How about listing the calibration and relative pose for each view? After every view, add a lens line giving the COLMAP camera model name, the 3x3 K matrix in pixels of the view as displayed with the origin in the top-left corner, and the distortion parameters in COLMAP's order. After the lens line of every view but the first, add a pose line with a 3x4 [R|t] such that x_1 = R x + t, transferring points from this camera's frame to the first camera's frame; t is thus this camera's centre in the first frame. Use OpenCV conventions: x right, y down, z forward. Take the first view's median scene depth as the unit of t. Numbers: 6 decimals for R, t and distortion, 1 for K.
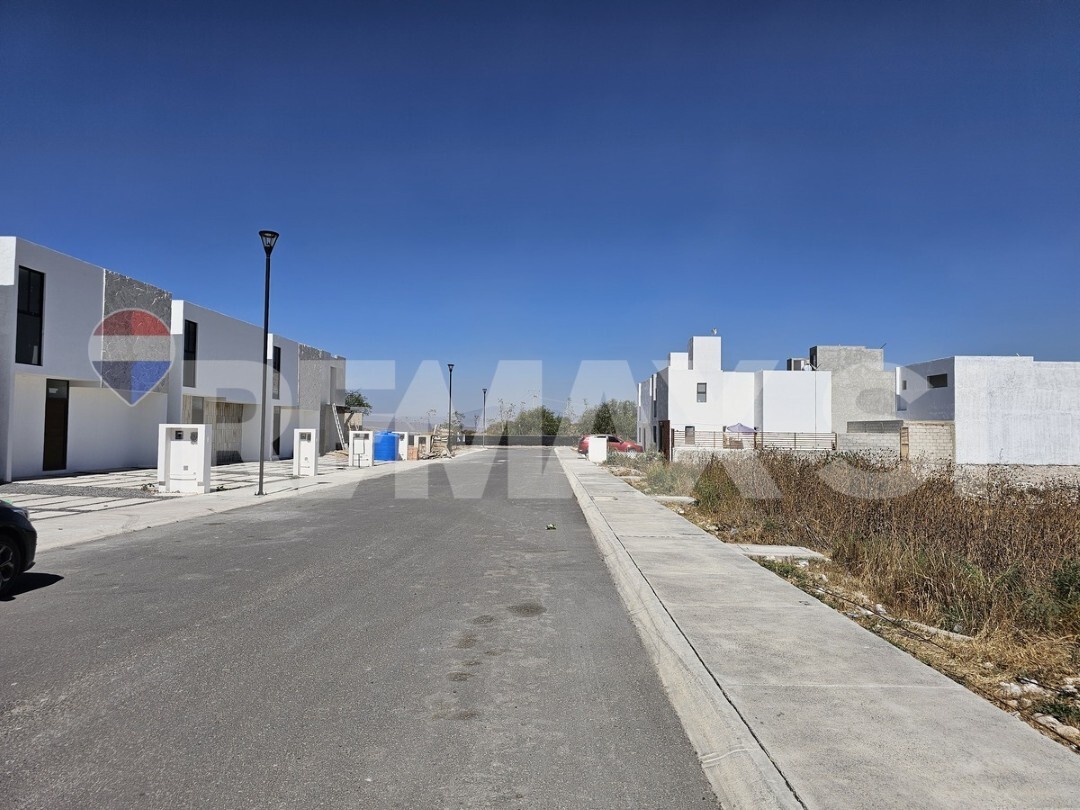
lens RADIAL K [[719.1, 0, 545.2], [0, 719.1, 410.6], [0, 0, 1]] dist [0.050121, -0.051106]
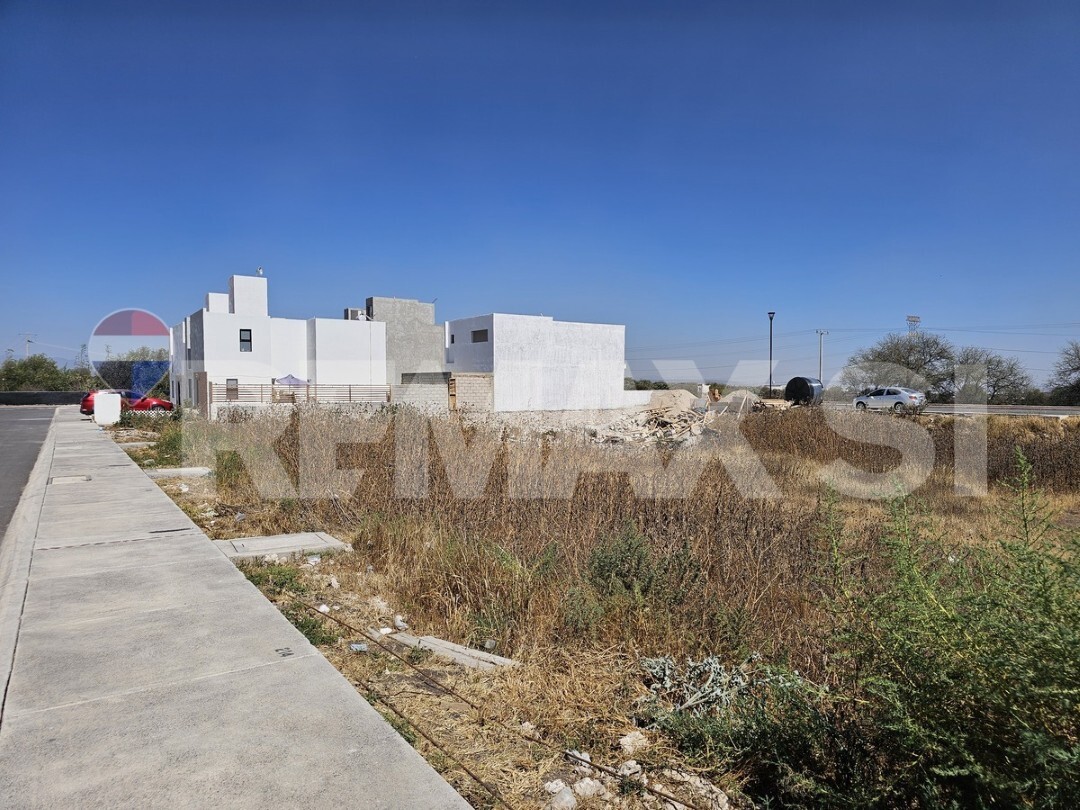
lens RADIAL K [[719.1, 0, 545.2], [0, 719.1, 410.6], [0, 0, 1]] dist [0.050121, -0.051106]
pose [[0.834325, -0.029322, 0.550492, 0.033165], [-0.007040, 0.997936, 0.063825, 0.001542], [-0.551228, -0.057126, 0.832397, 0.056751]]
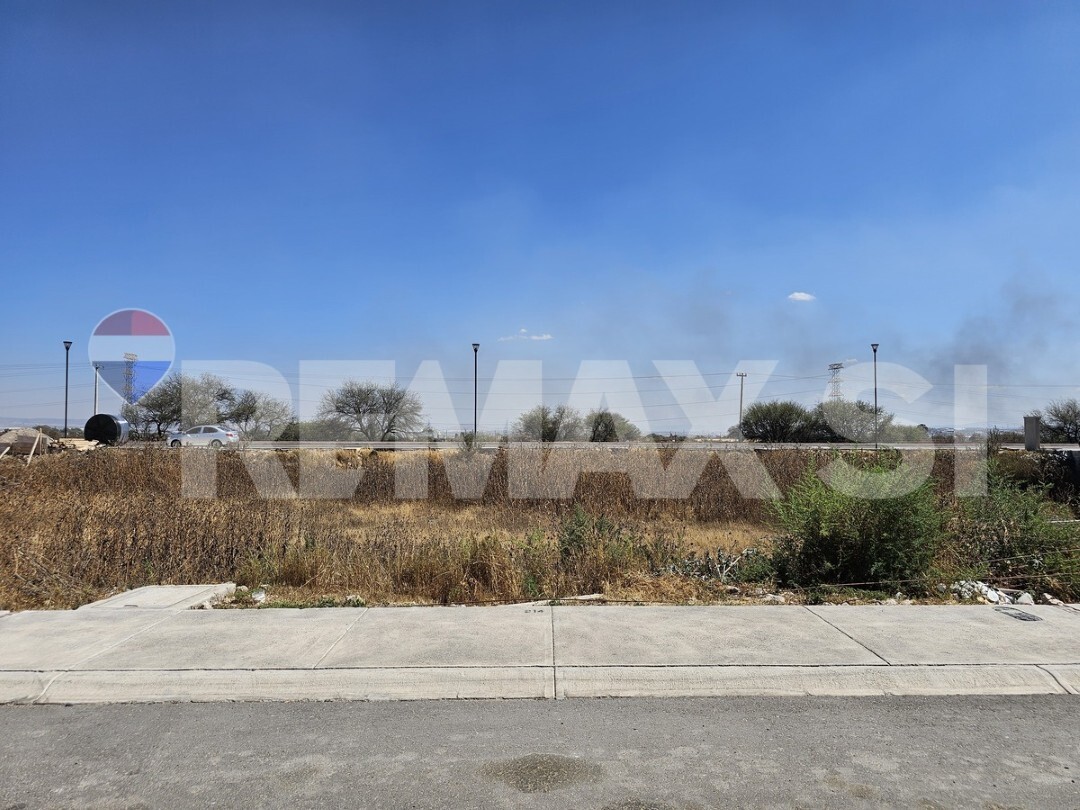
lens RADIAL K [[719.1, 0, 545.2], [0, 719.1, 410.6], [0, 0, 1]] dist [0.050121, -0.051106]
pose [[-0.001279, 0.011506, 0.999933, -0.085621], [-0.033349, 0.999377, -0.011543, 0.004956], [-0.999443, -0.033361, -0.000895, 0.161831]]
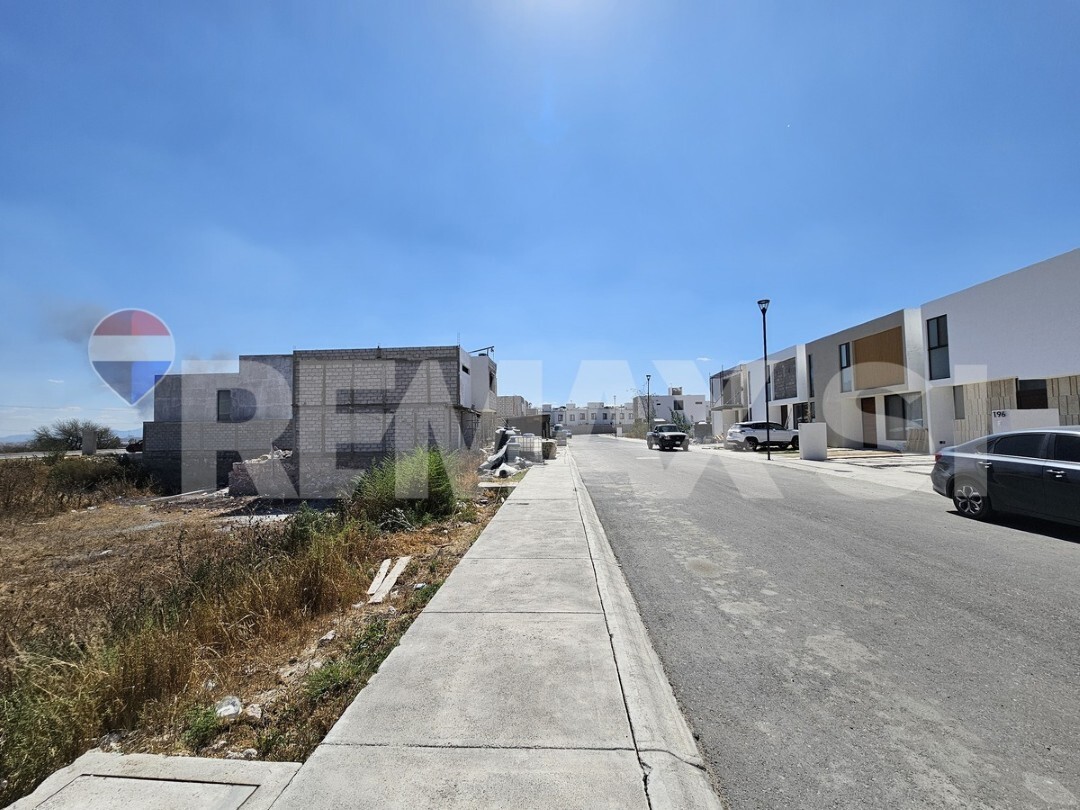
lens RADIAL K [[434.8, 0, 536.6], [0, 434.8, 410.3], [0, 0, 1]] dist [-0.022316, 0.004693]
pose [[-0.998209, 0.005827, 0.059539, 0.033805], [0.000761, 0.996402, -0.084753, 0.011681], [-0.059819, -0.084556, -0.994621, 0.284132]]
